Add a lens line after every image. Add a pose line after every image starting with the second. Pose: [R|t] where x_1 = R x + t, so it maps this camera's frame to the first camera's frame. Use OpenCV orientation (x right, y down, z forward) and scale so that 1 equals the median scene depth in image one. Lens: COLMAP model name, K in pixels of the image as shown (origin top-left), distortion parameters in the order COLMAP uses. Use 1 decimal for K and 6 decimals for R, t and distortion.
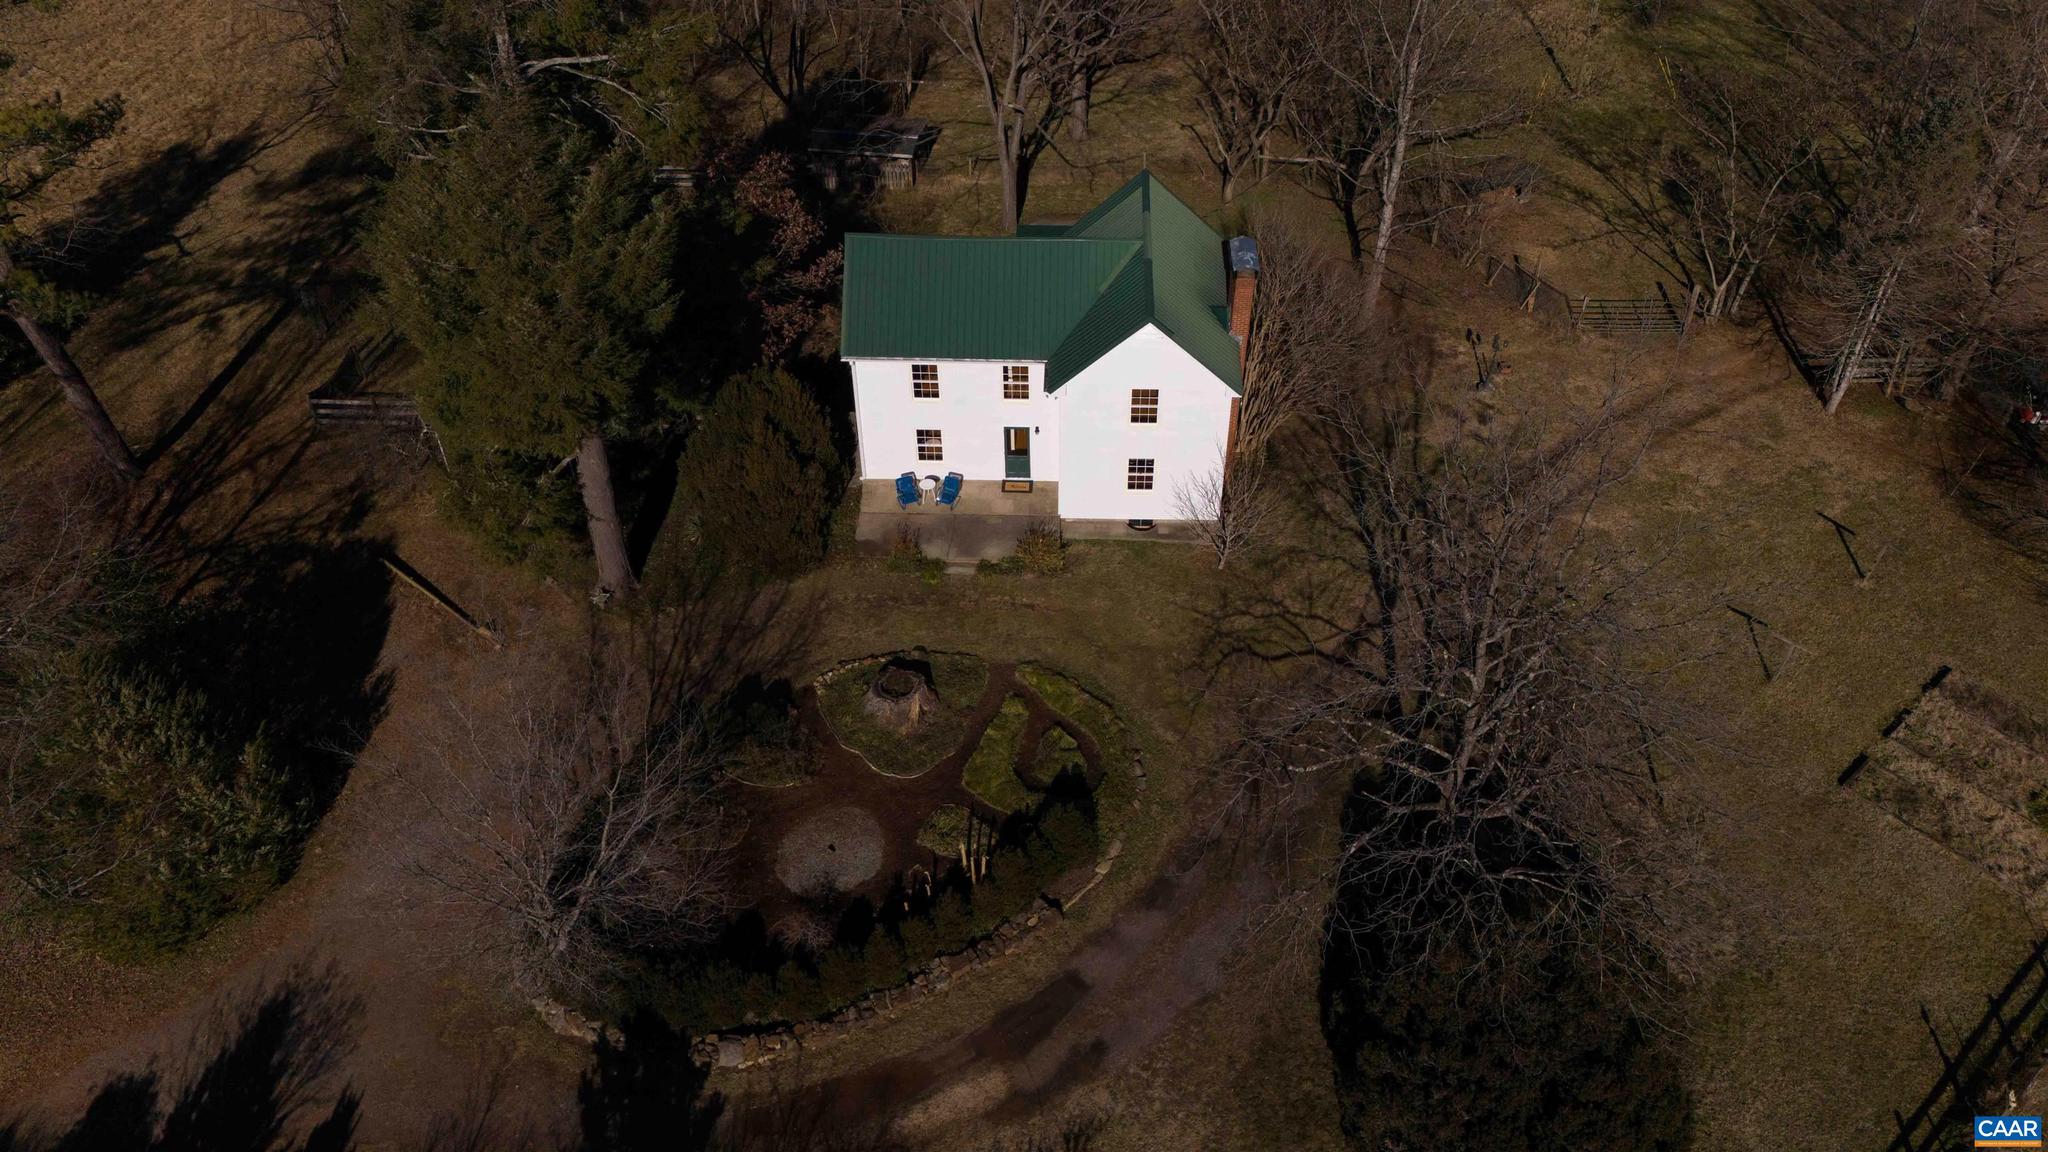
lens RADIAL K [[1505.1, 0, 1024.0], [0, 1505.1, 576.0], [0, 0, 1]] dist [0.065856, -0.064220]
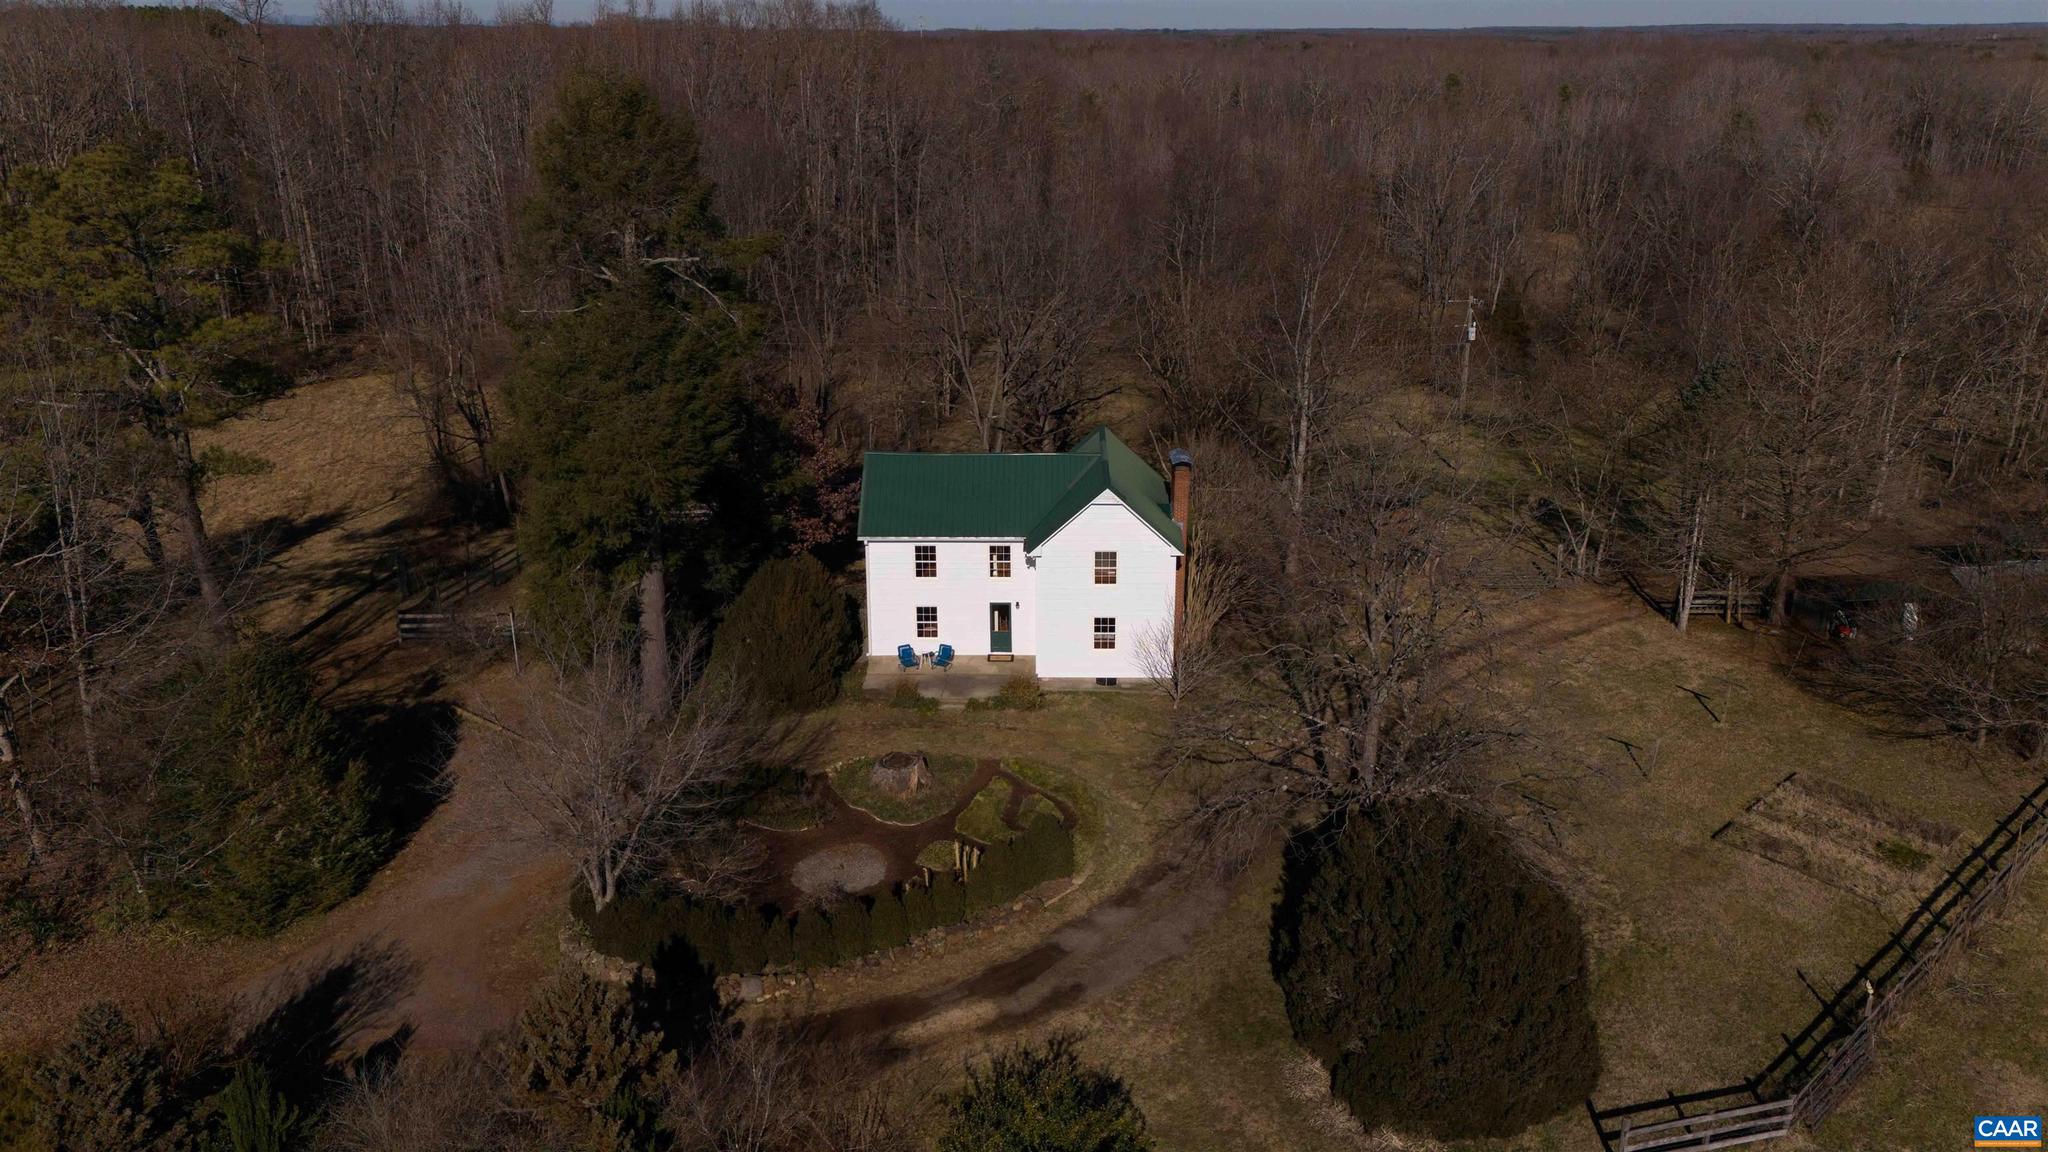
lens RADIAL K [[1516.0, 0, 1034.6], [0, 1516.0, 511.5], [0, 0, 1]] dist [0.065540, -0.063641]
pose [[0.999680, -0.001183, 0.025267, -0.008465], [0.011455, 0.911784, -0.410509, 0.351663], [-0.022553, 0.410667, 0.911506, -0.139578]]
